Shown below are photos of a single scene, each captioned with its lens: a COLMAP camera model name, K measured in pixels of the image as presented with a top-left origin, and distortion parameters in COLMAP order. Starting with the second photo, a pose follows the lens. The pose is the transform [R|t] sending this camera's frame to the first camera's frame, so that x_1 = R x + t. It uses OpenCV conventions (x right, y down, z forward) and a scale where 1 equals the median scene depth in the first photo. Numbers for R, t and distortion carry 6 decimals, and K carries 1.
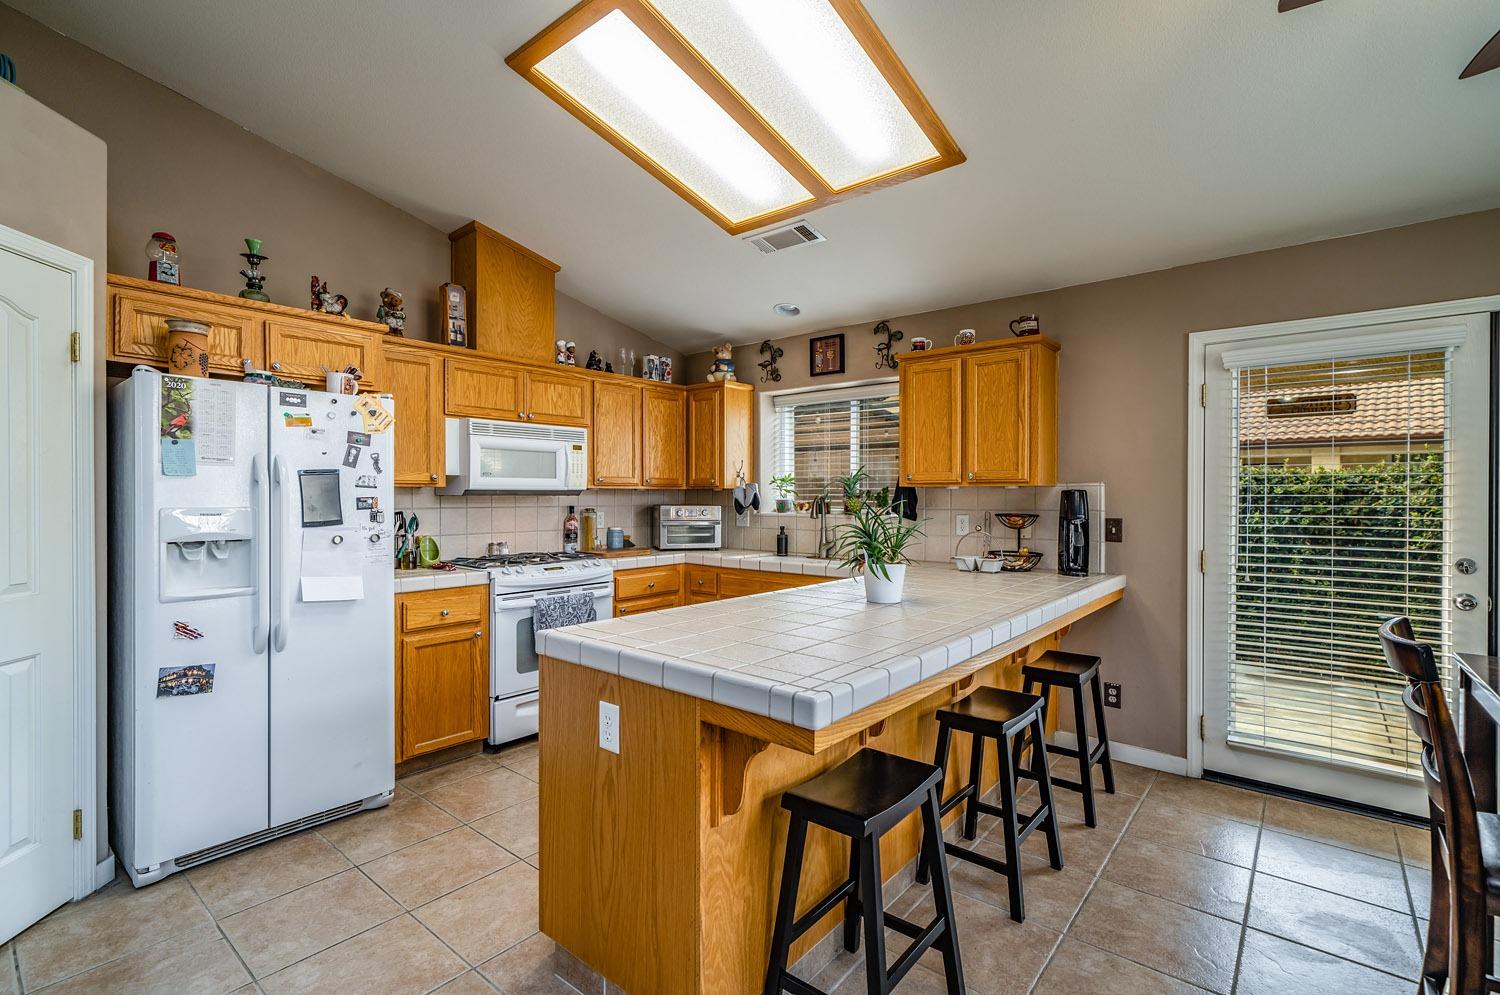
lens RADIAL K [[682.6, 0, 742.7], [0, 682.6, 498.1], [0, 0, 1]] dist [0.002954, -0.000450]
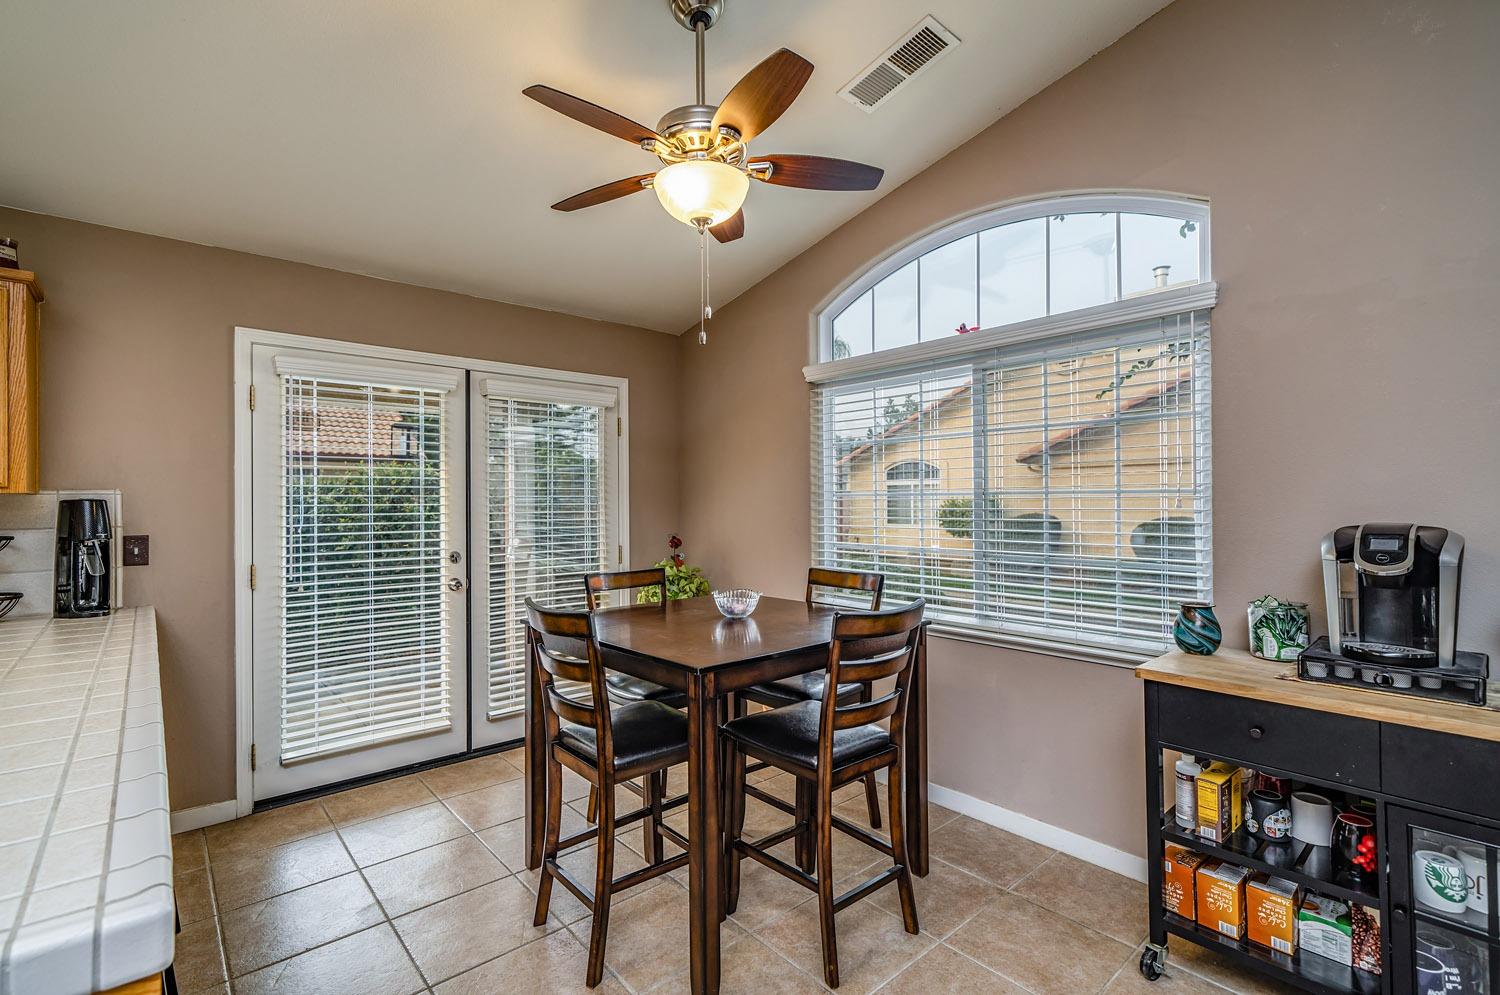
lens RADIAL K [[682.6, 0, 741.5], [0, 682.6, 498.4], [0, 0, 1]] dist [0.002954, -0.000450]
pose [[0.152104, 0.003093, 0.988360, -0.124578], [0.010131, 0.999938, -0.004688, -0.002289], [-0.988313, 0.010726, 0.152063, 0.182634]]
